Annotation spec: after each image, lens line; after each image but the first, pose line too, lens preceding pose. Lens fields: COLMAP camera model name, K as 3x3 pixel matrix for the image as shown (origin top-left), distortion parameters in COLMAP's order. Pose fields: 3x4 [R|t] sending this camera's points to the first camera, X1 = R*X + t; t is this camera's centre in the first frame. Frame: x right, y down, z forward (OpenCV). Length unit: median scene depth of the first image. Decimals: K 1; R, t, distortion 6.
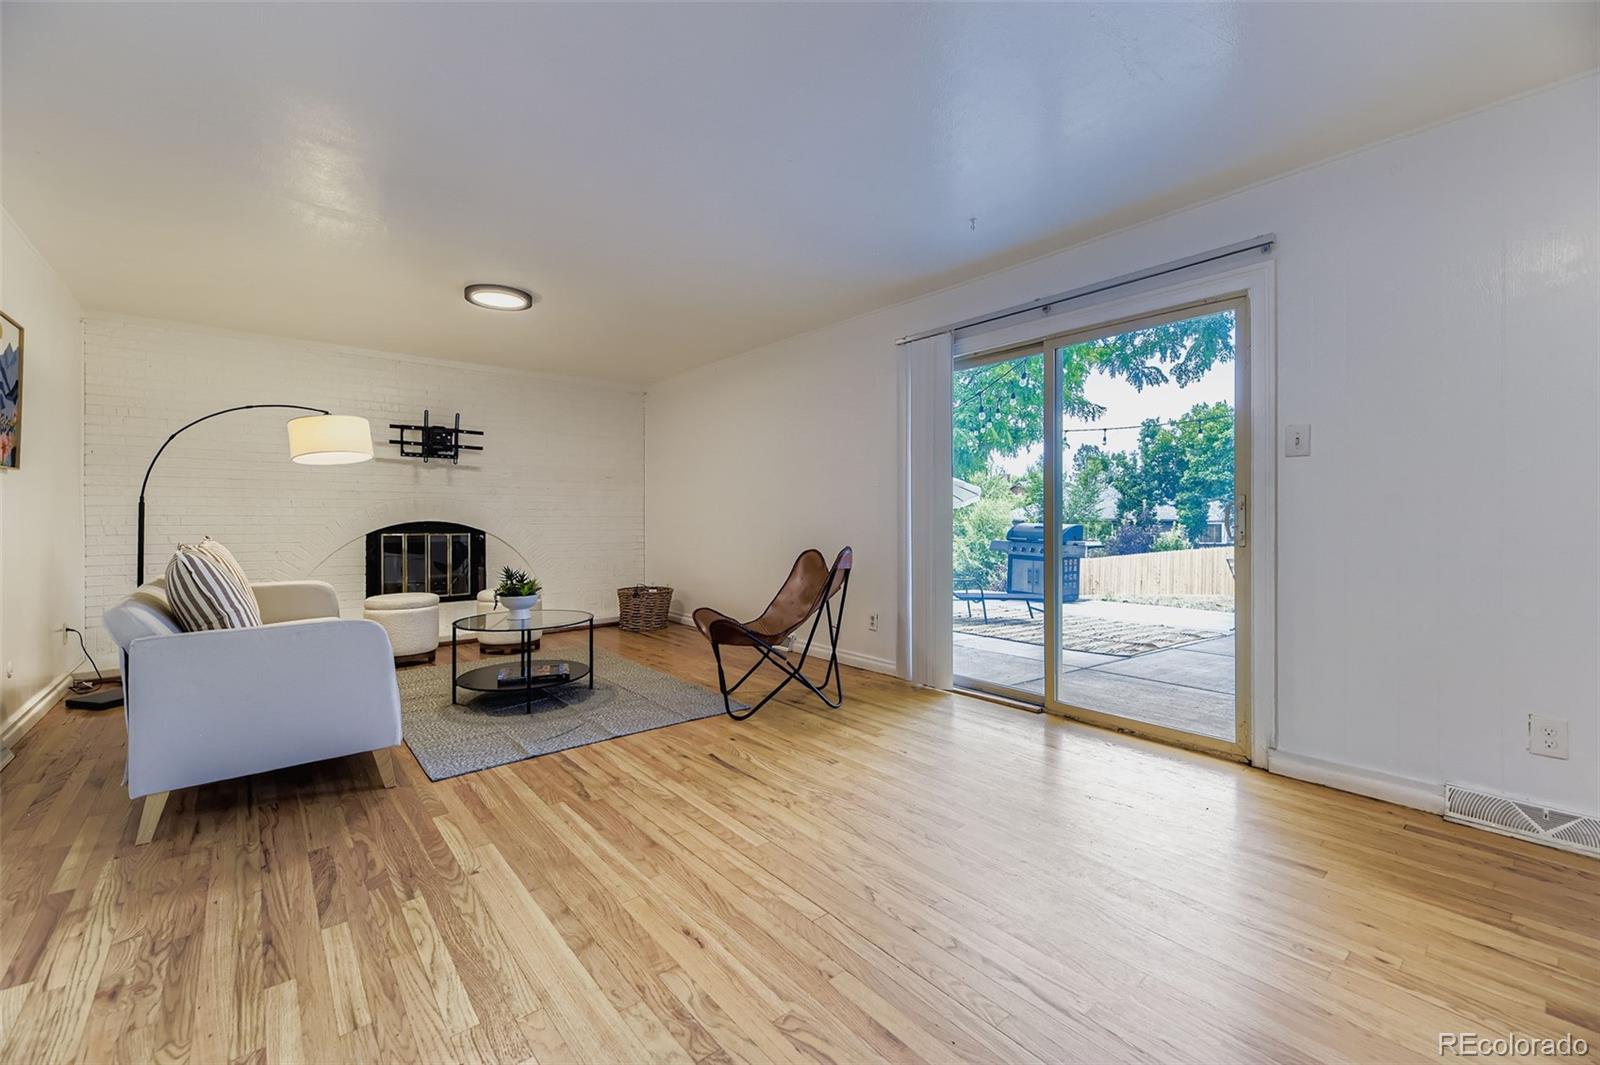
lens RADIAL K [[655.8, 0, 799.8], [0, 655.8, 527.1], [0, 0, 1]] dist [0.003251, -0.003747]
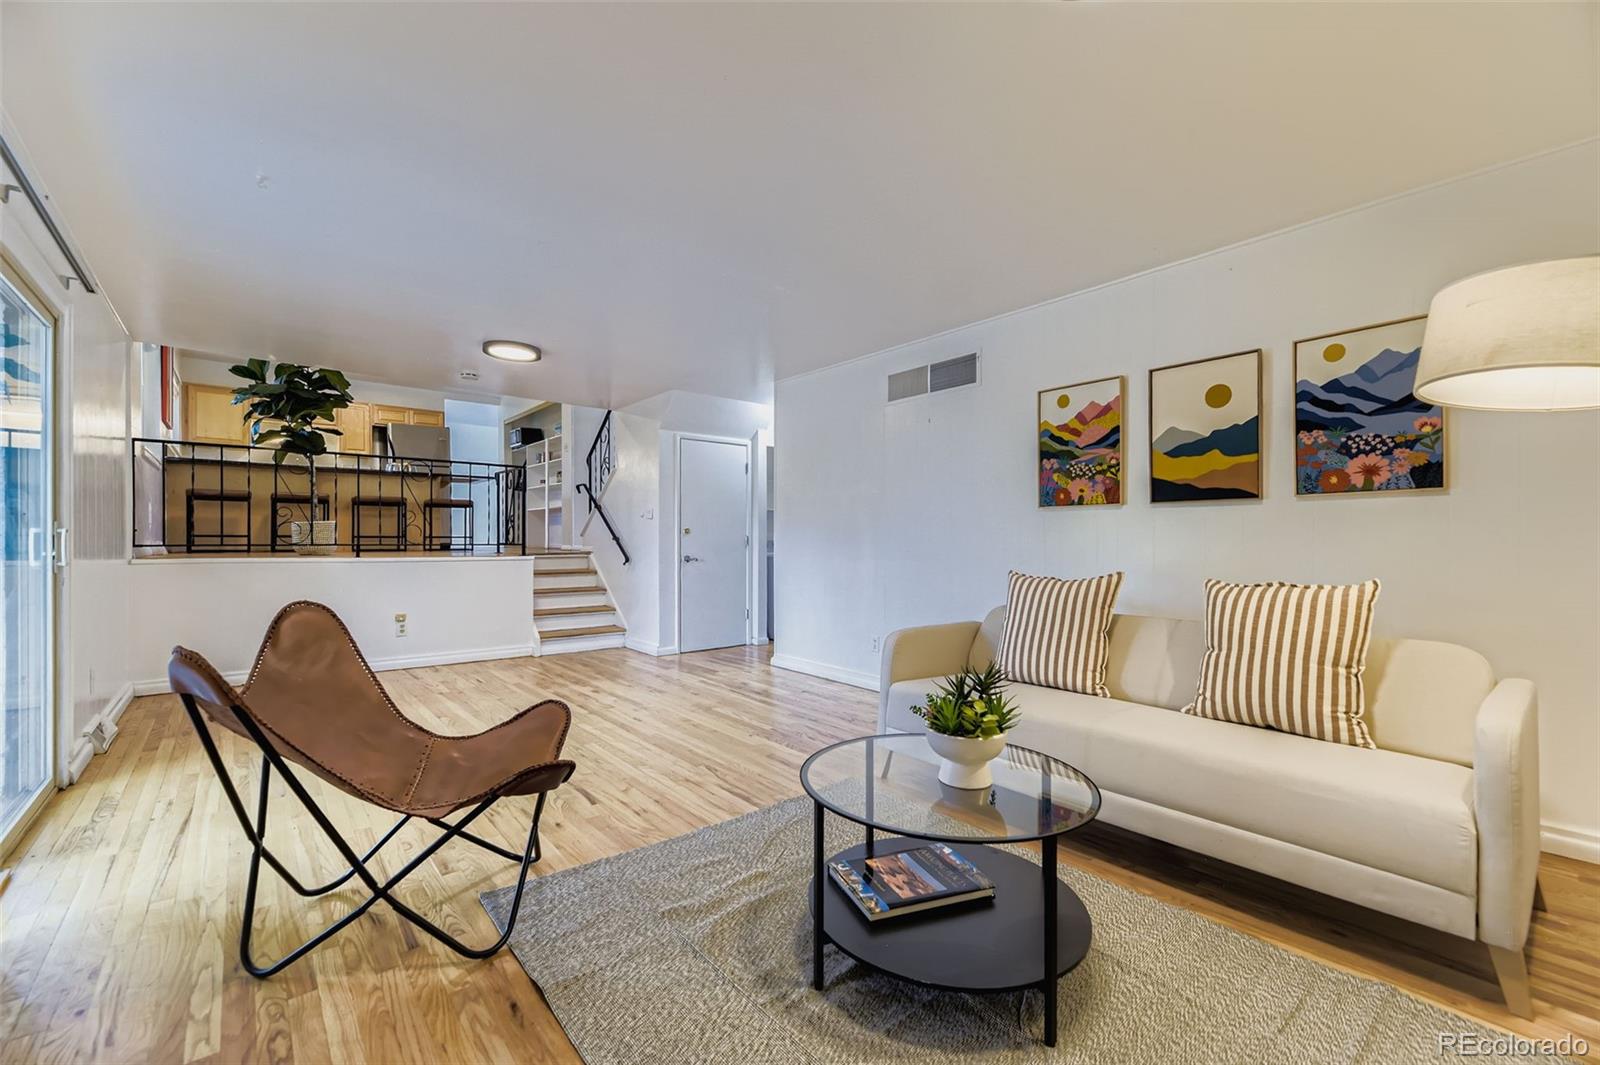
lens RADIAL K [[655.8, 0, 798.6], [0, 655.8, 534.2], [0, 0, 1]] dist [0.003251, -0.003747]
pose [[-0.999994, -0.000919, -0.003367, -0.156348], [-0.000943, 0.999975, 0.006982, -0.014773], [0.003360, 0.006985, -0.999970, 0.716386]]
